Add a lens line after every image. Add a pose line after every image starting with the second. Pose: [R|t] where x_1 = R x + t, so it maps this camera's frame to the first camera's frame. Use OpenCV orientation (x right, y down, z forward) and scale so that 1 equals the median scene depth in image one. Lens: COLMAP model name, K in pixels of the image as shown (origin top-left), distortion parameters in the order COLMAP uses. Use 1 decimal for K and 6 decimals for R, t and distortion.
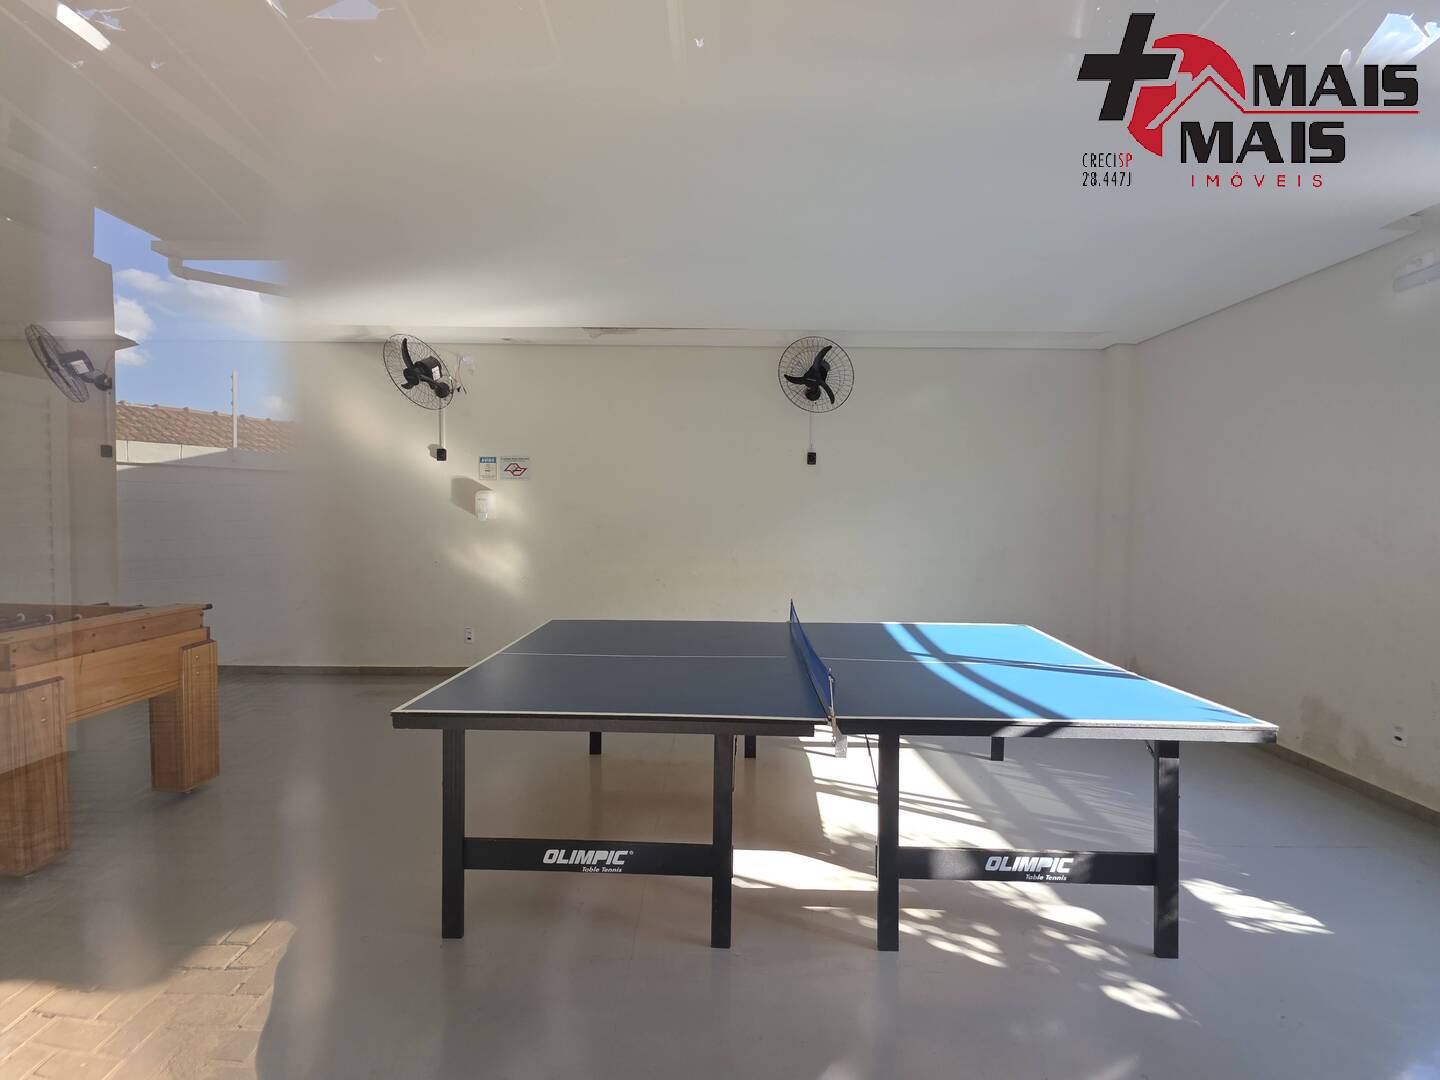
lens RADIAL K [[570.5, 0, 721.2], [0, 570.5, 534.6], [0, 0, 1]] dist [0.002642, -0.002830]
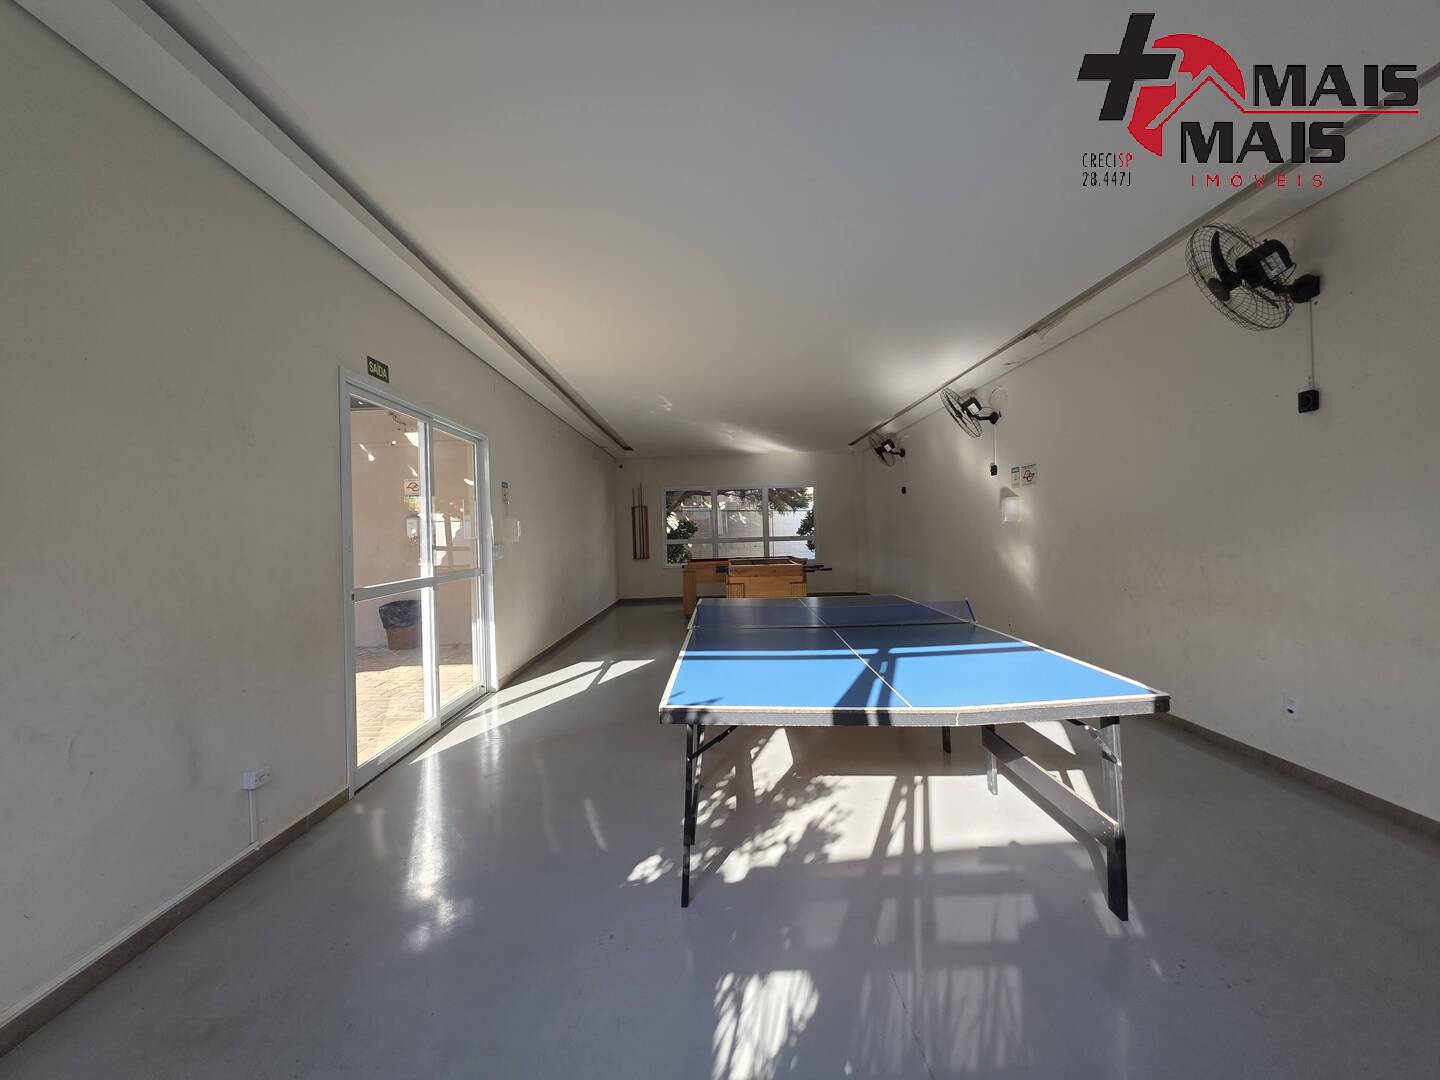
lens RADIAL K [[570.5, 0, 721.2], [0, 570.5, 534.6], [0, 0, 1]] dist [0.002642, -0.002830]
pose [[0.013252, -0.005648, -0.999896, 1.365583], [-0.021752, 0.999746, -0.005936, 0.032906], [0.999676, 0.021829, 0.013125, 0.756782]]
